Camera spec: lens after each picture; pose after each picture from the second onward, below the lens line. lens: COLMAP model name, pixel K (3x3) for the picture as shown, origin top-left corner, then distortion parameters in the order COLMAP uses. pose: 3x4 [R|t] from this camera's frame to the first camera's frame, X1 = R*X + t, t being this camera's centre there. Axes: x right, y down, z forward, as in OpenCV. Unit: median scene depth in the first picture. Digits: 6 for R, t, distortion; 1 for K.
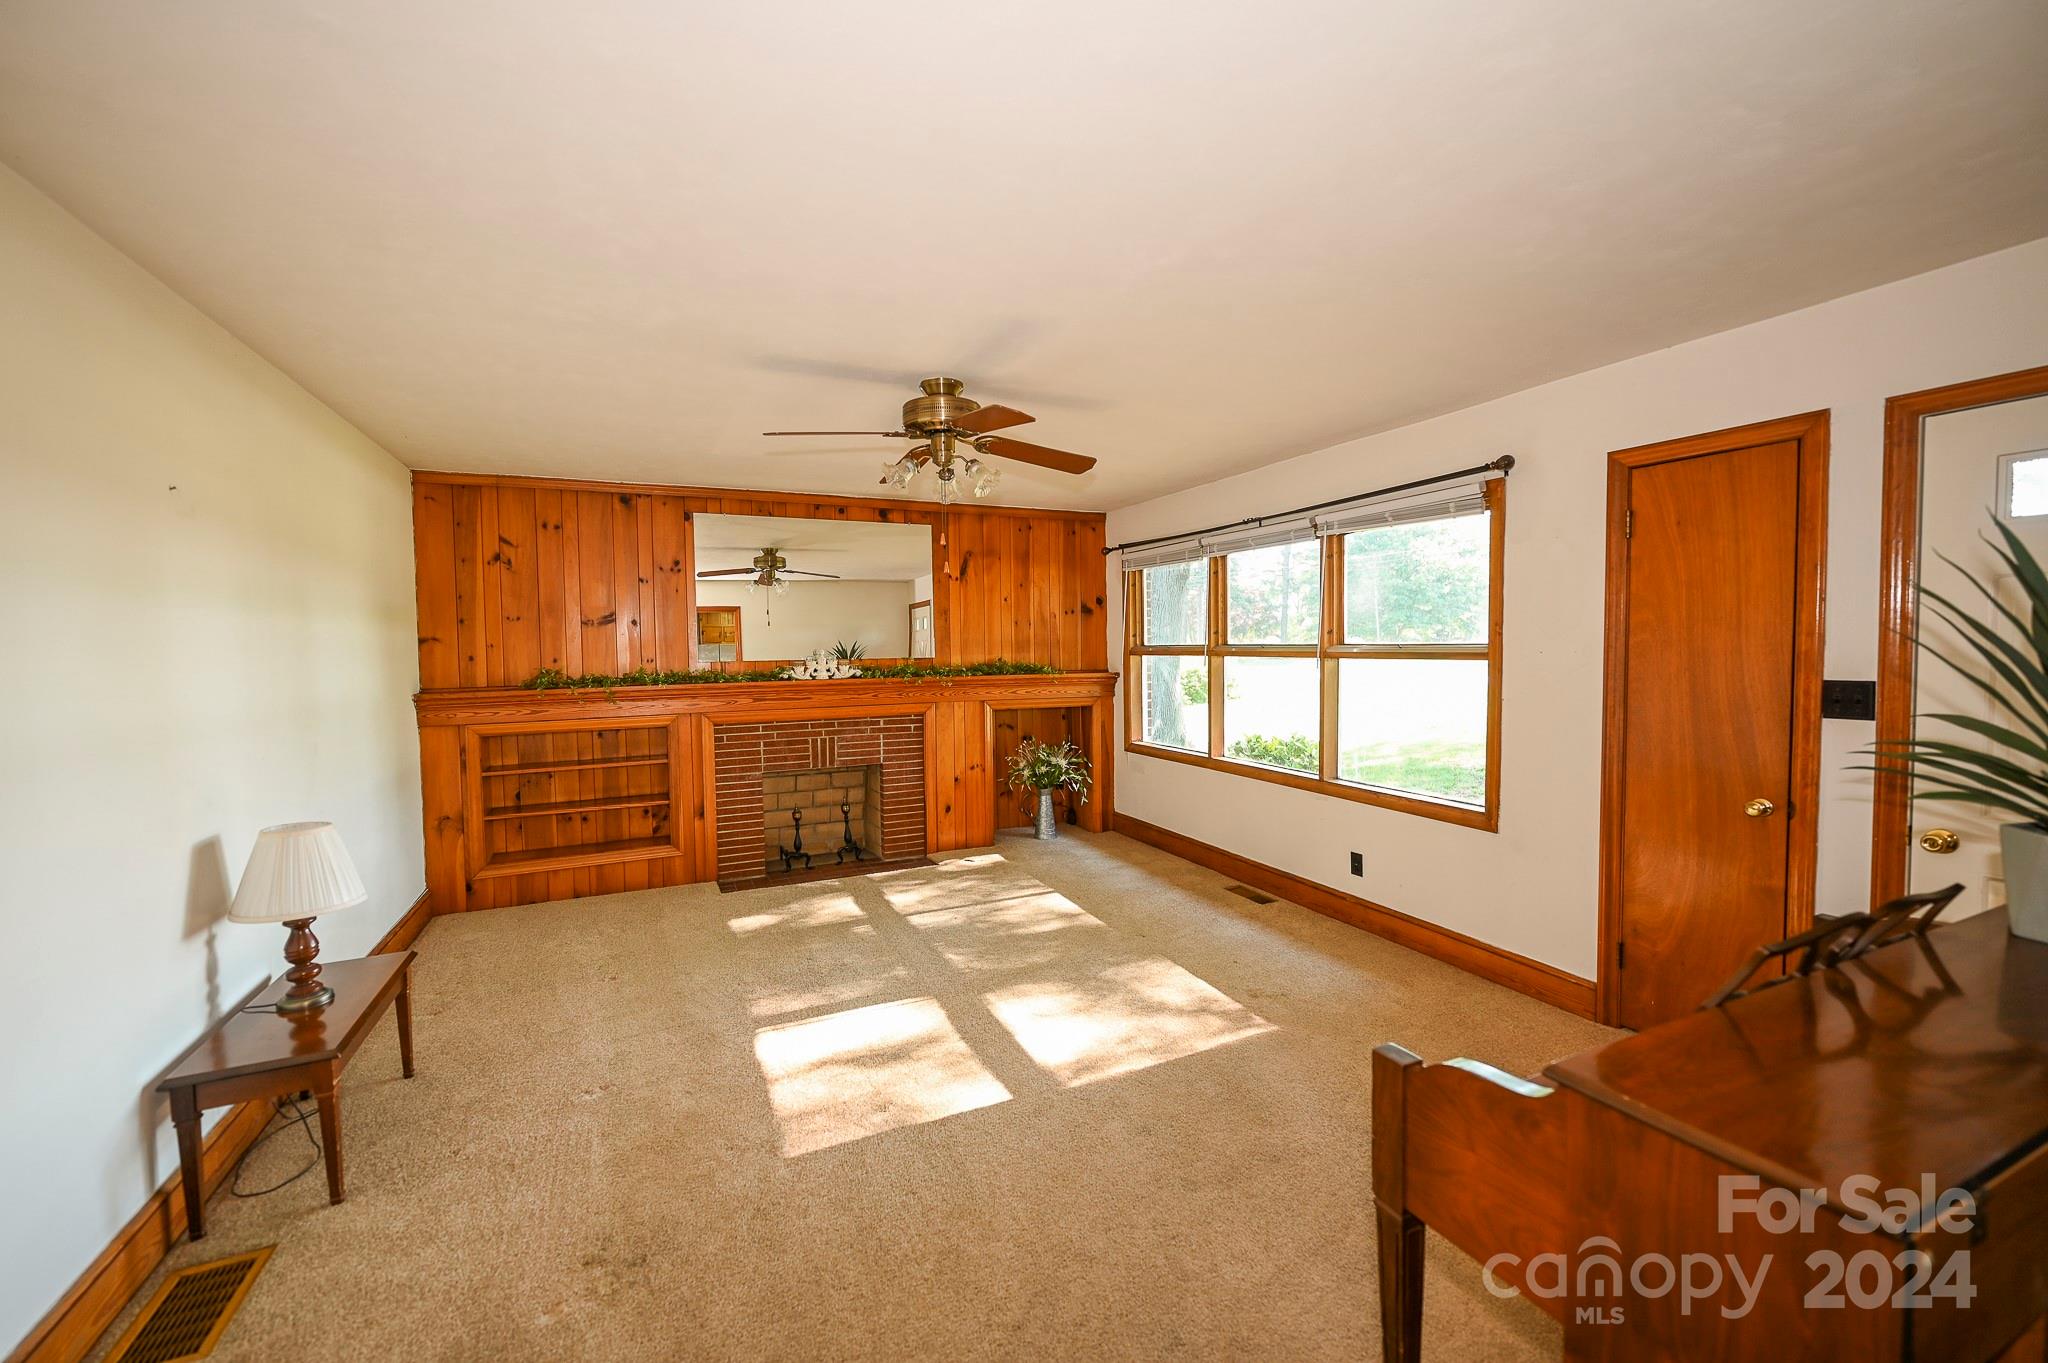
lens RADIAL K [[812.0, 0, 1017.8], [0, 812.0, 682.6], [0, 0, 1]] dist [-0.003734, 0.000635]
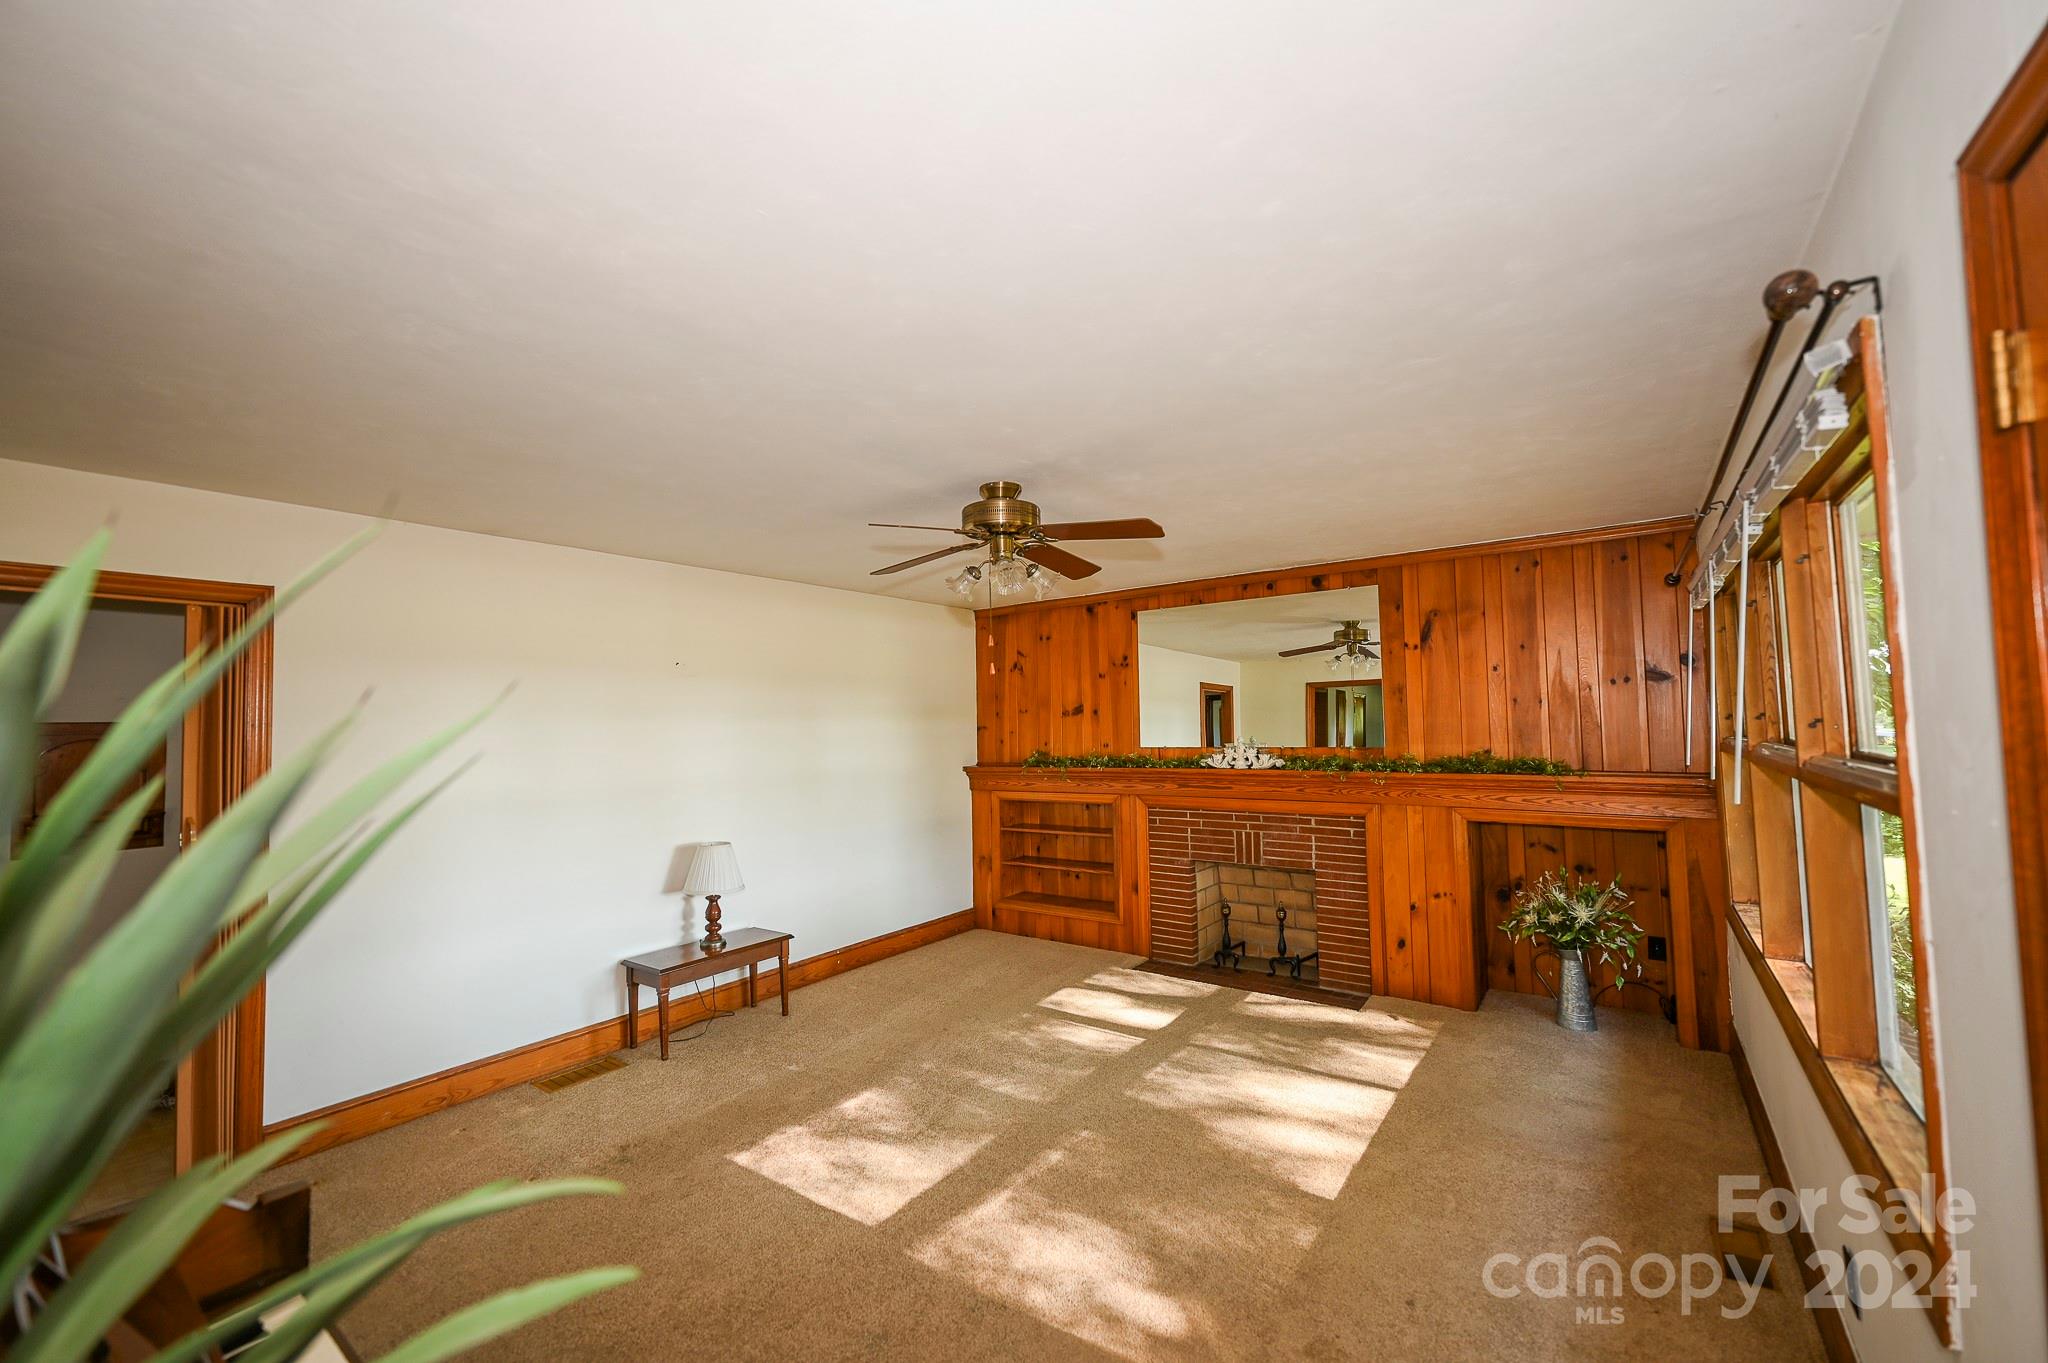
lens RADIAL K [[812.0, 0, 1025.2], [0, 812.0, 683.6], [0, 0, 1]] dist [-0.003734, 0.000635]
pose [[0.484154, -0.042121, -0.873968, 0.464374], [-0.026300, 0.997689, -0.062653, -0.036819], [0.874587, 0.053319, 0.481927, 0.325867]]
